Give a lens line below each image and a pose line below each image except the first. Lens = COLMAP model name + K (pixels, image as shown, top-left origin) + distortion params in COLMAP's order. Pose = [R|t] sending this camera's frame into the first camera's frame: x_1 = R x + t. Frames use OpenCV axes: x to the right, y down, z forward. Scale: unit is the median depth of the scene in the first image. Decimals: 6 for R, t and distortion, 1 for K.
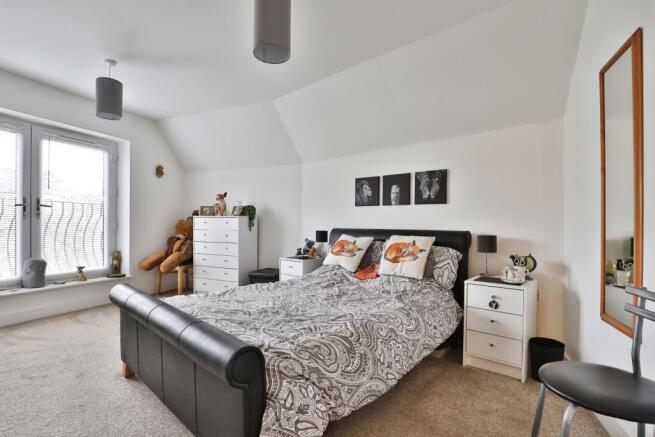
lens RADIAL K [[323.4, 0, 326.3], [0, 323.4, 225.4], [0, 0, 1]] dist [-0.023227, 0.001102]
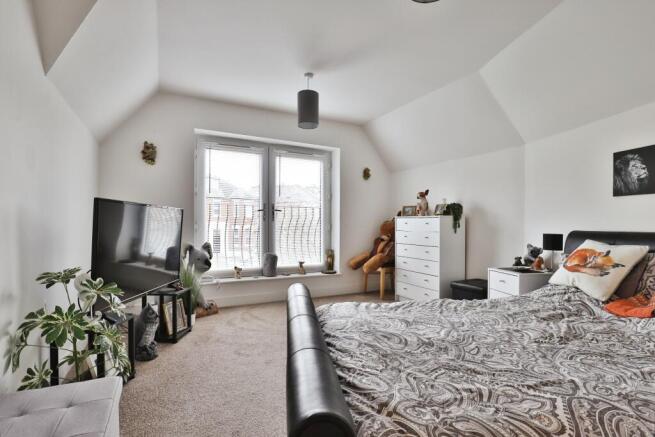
lens RADIAL K [[323.4, 0, 326.3], [0, 323.4, 225.4], [0, 0, 1]] dist [-0.023227, 0.001102]
pose [[0.772070, -0.001592, -0.635536, 0.051837], [-0.001209, 0.999991, -0.003975, 0.001227], [0.635537, 0.003837, 0.772061, 0.160615]]
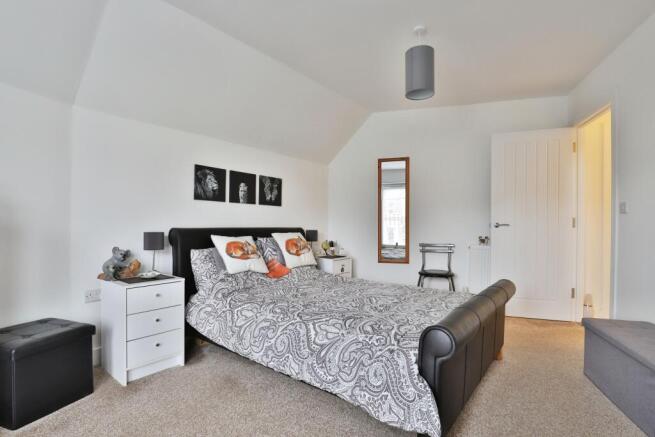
lens RADIAL K [[323.4, 0, 326.3], [0, 323.4, 225.4], [0, 0, 1]] dist [-0.023227, 0.001102]
pose [[-0.081061, -0.008198, 0.996675, -0.746296], [-0.000037, 0.999966, 0.008222, -0.002563], [-0.996709, 0.000629, -0.081058, 0.770953]]
